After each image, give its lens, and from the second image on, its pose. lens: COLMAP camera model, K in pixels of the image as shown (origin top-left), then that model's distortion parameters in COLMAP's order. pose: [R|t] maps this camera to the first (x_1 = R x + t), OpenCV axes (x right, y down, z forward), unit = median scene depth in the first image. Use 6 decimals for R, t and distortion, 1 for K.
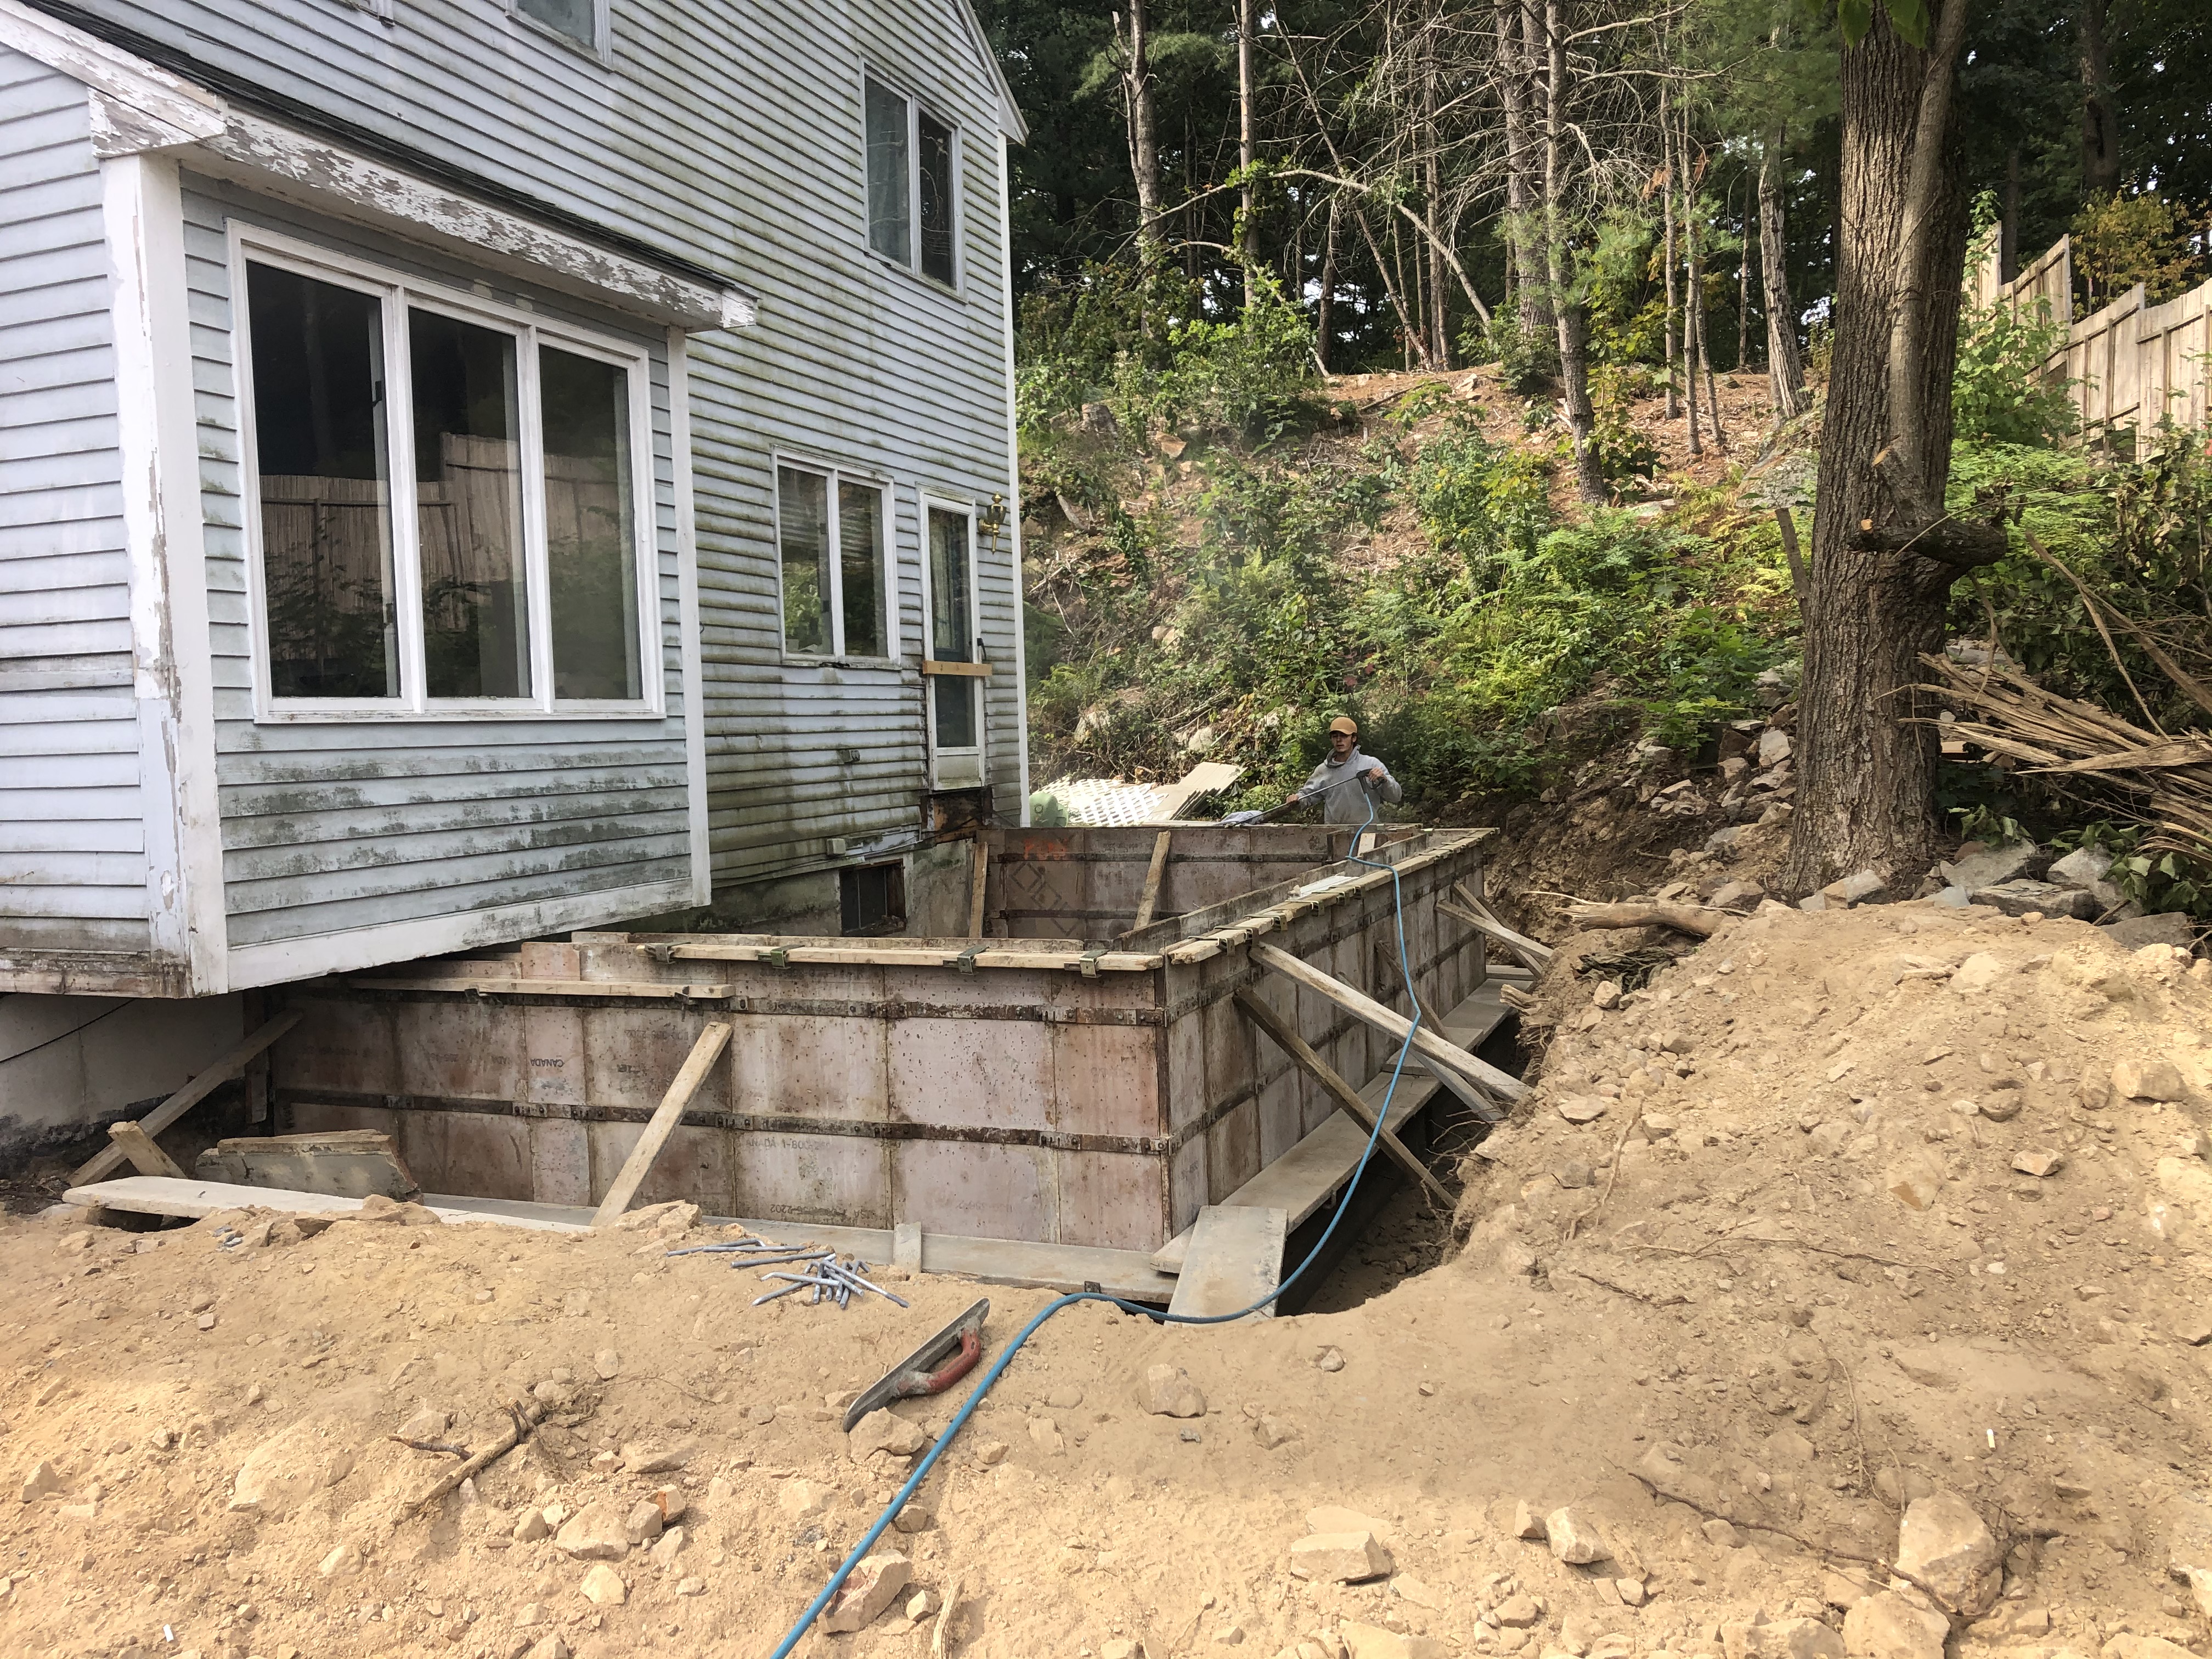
lens RADIAL K [[1743.5, 0, 1021.9], [0, 1743.5, 838.2], [0, 0, 1]] dist [0.209638, -0.426384]
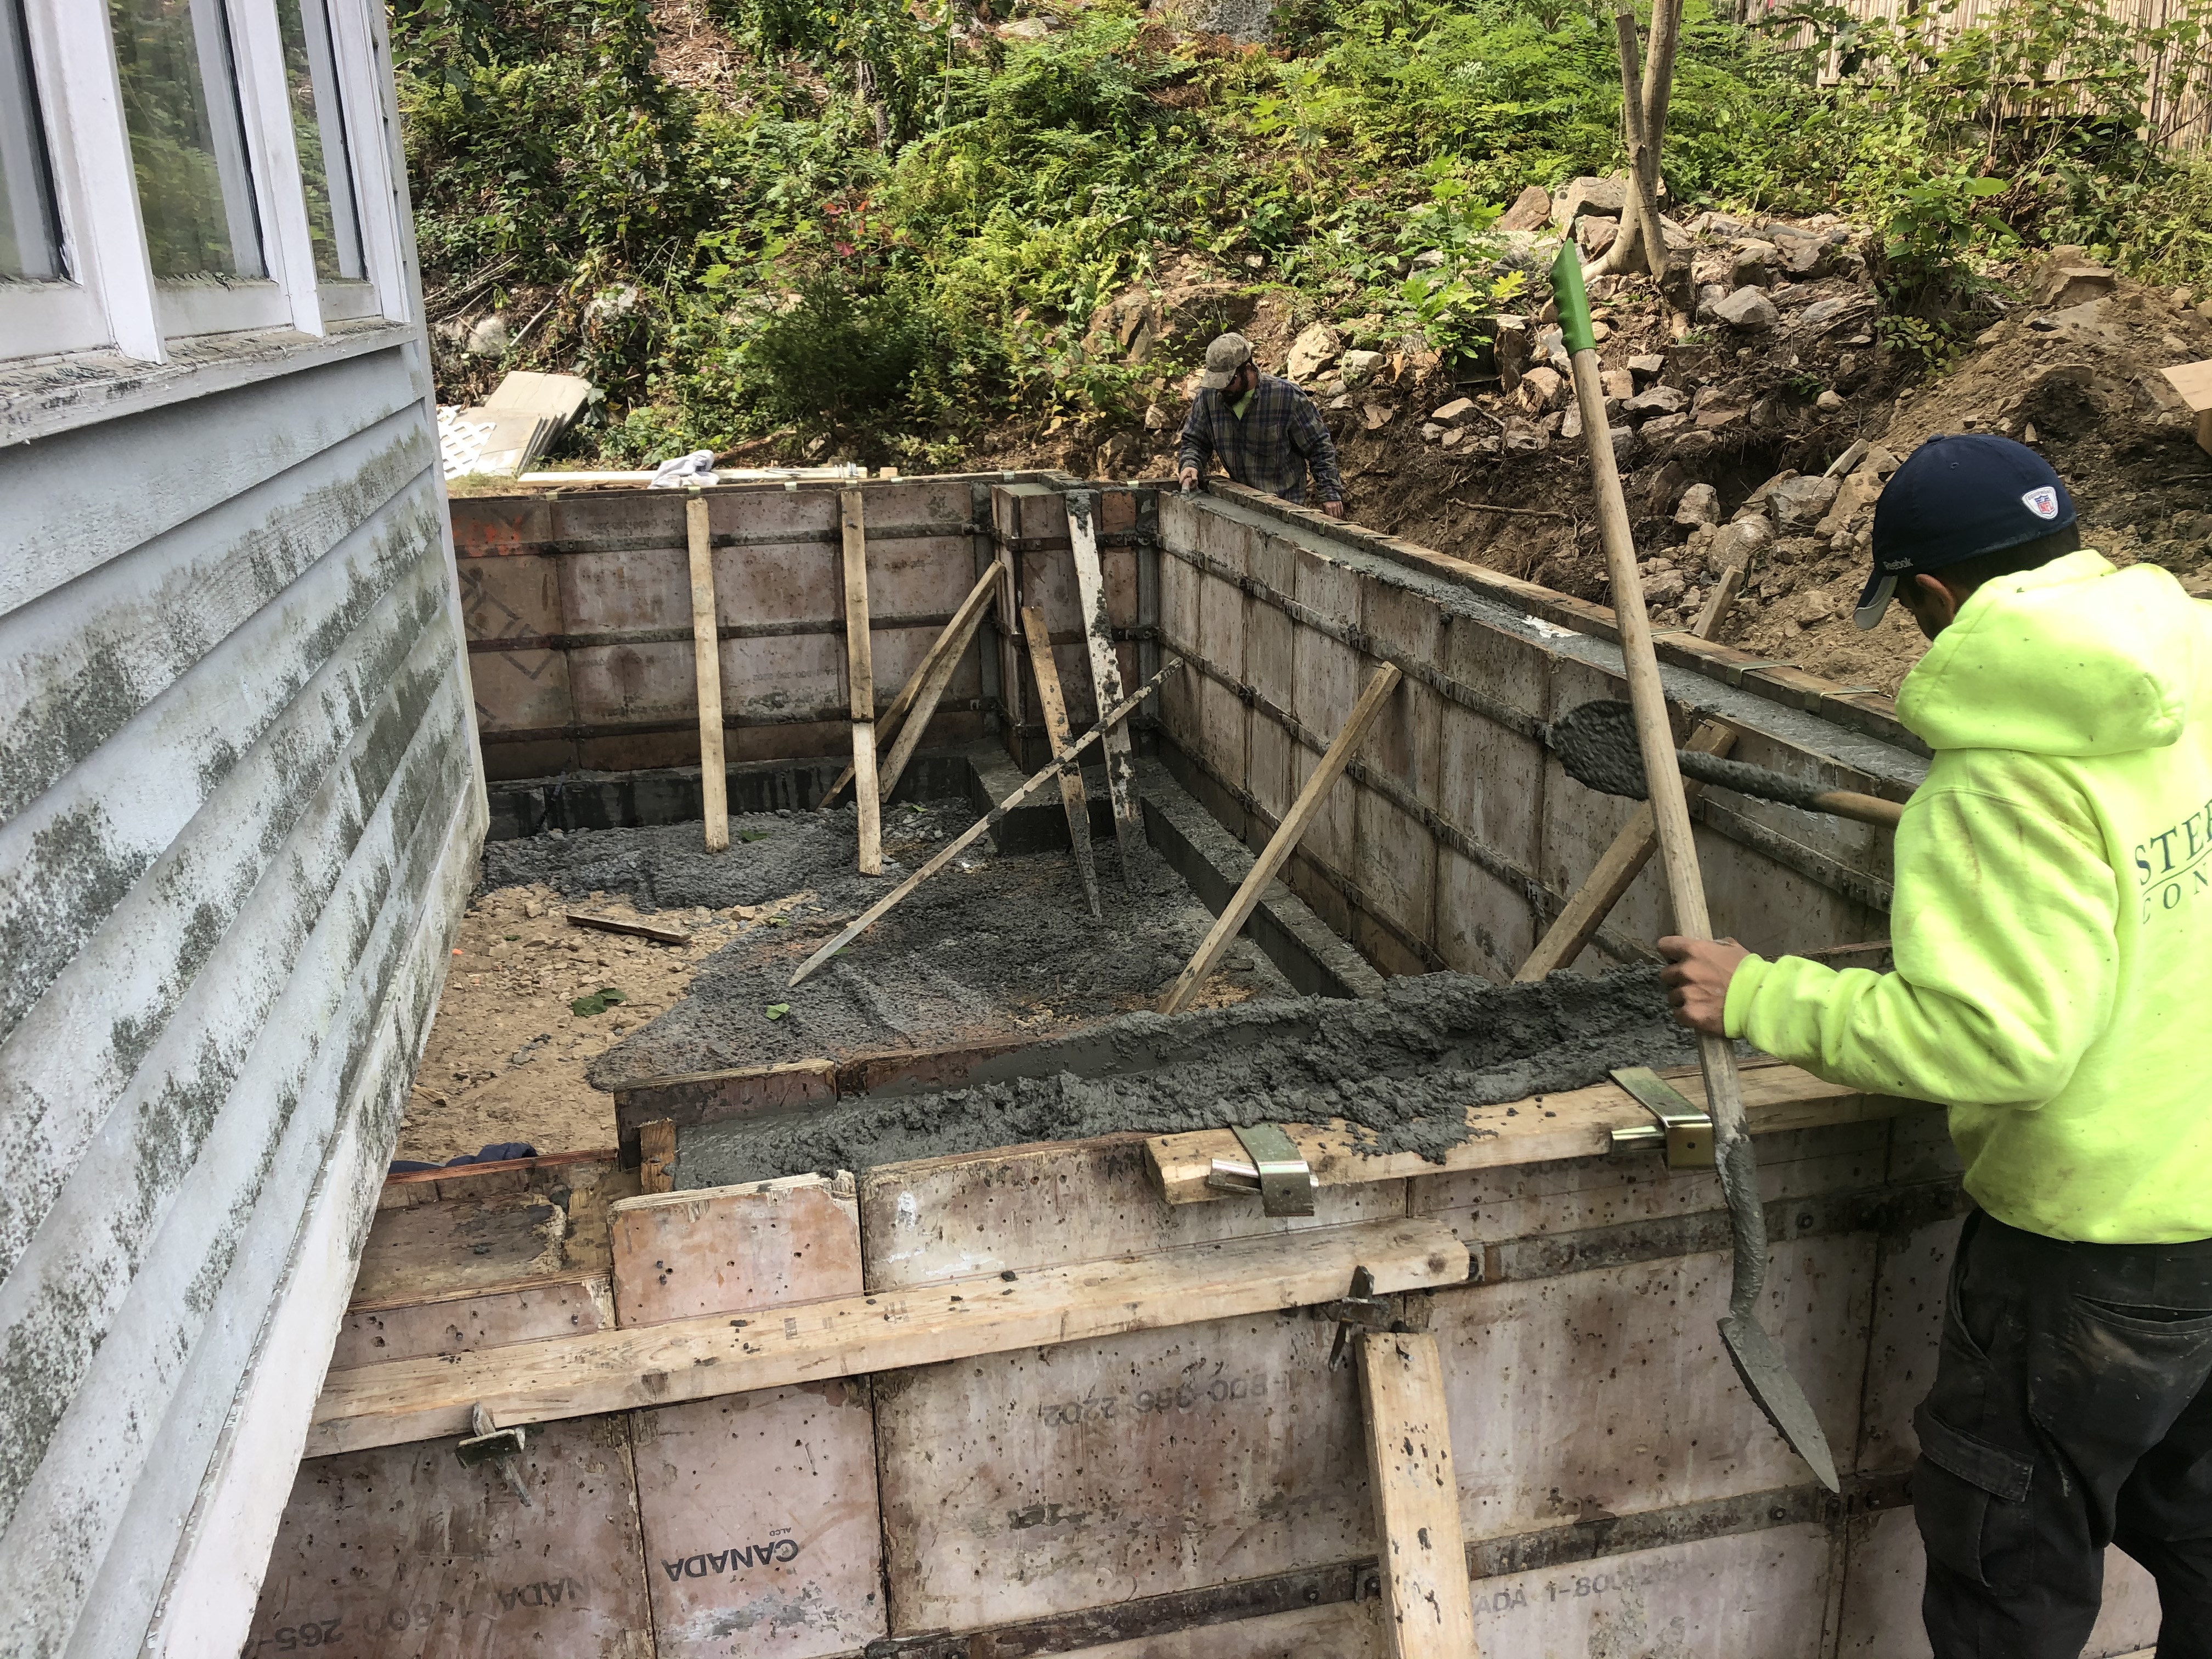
lens RADIAL K [[1821.6, 0, 1027.5], [0, 1821.6, 836.9], [0, 0, 1]] dist [0.059487, -0.111635]
pose [[0.823570, -0.160784, 0.543950, -0.200399], [0.037003, 0.972170, 0.231336, -0.033933], [-0.566007, -0.170393, 0.806599, 0.392231]]
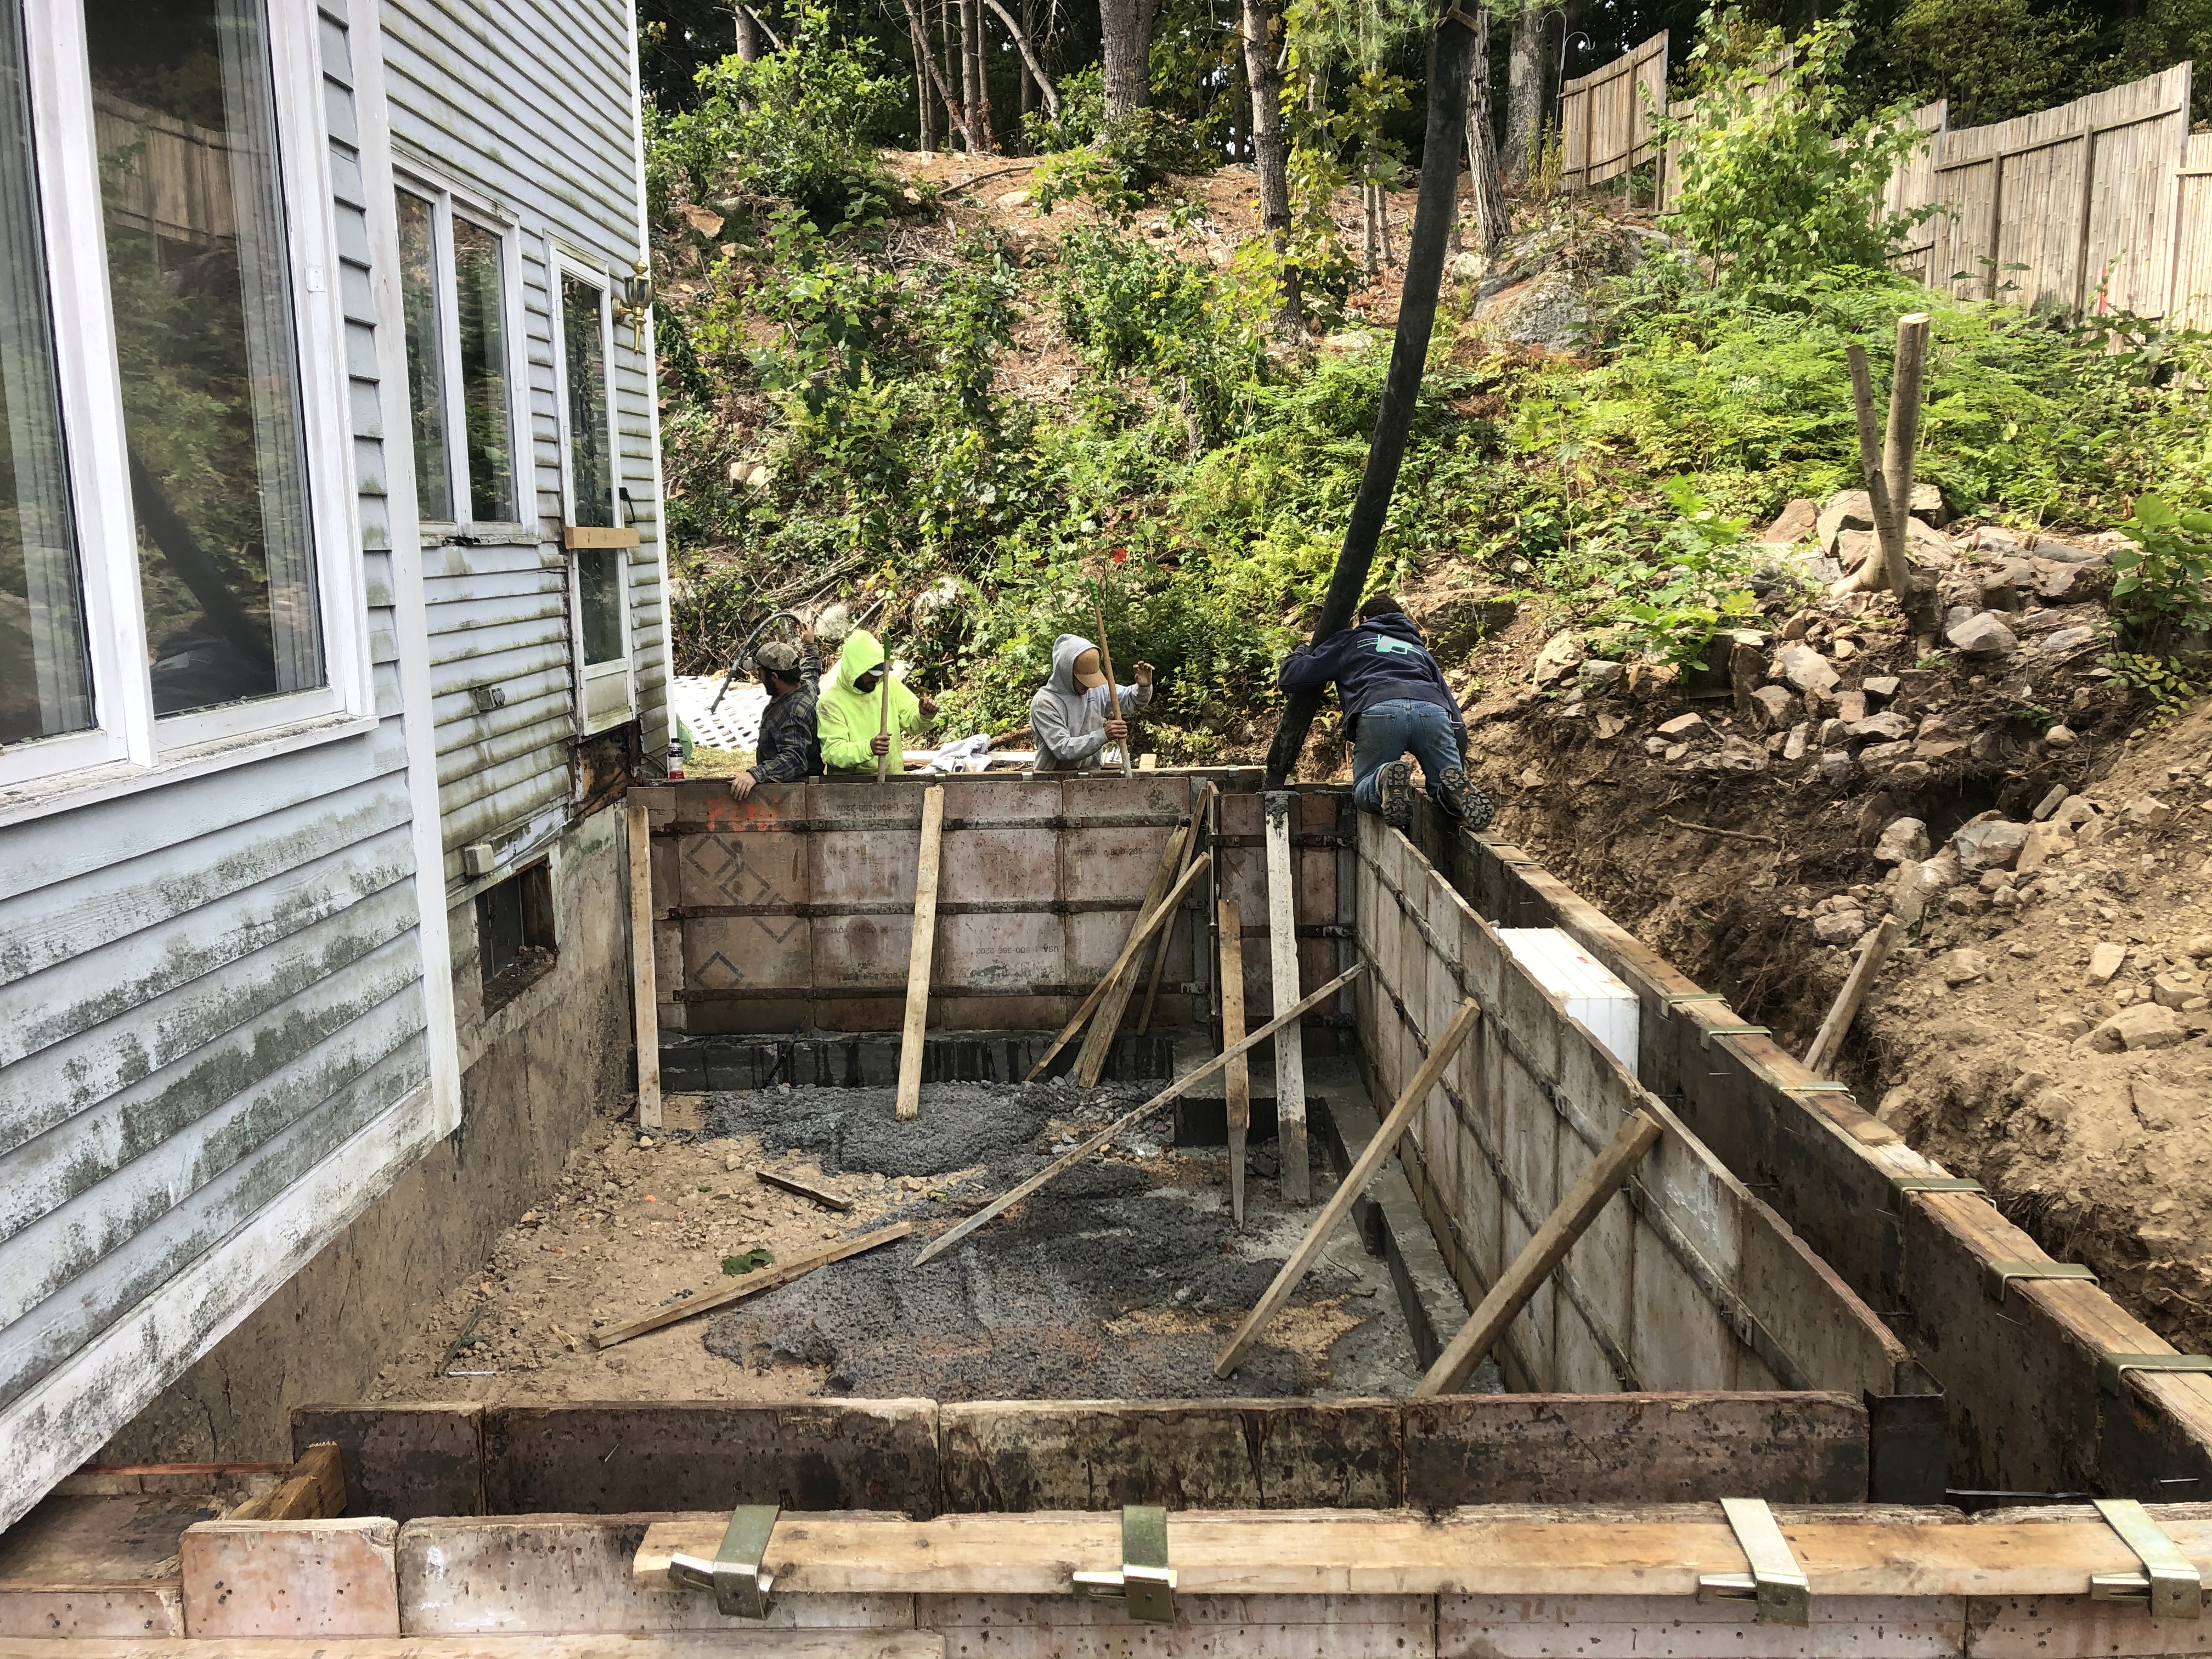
lens RADIAL K [[1796.2, 0, 1031.9], [0, 1796.2, 814.8], [0, 0, 1]] dist [0.120468, -0.174224]
pose [[0.933742, -0.045704, 0.355017, -0.134166], [0.017051, 0.996368, 0.083423, -0.051401], [-0.357541, -0.071842, 0.931130, 0.341591]]
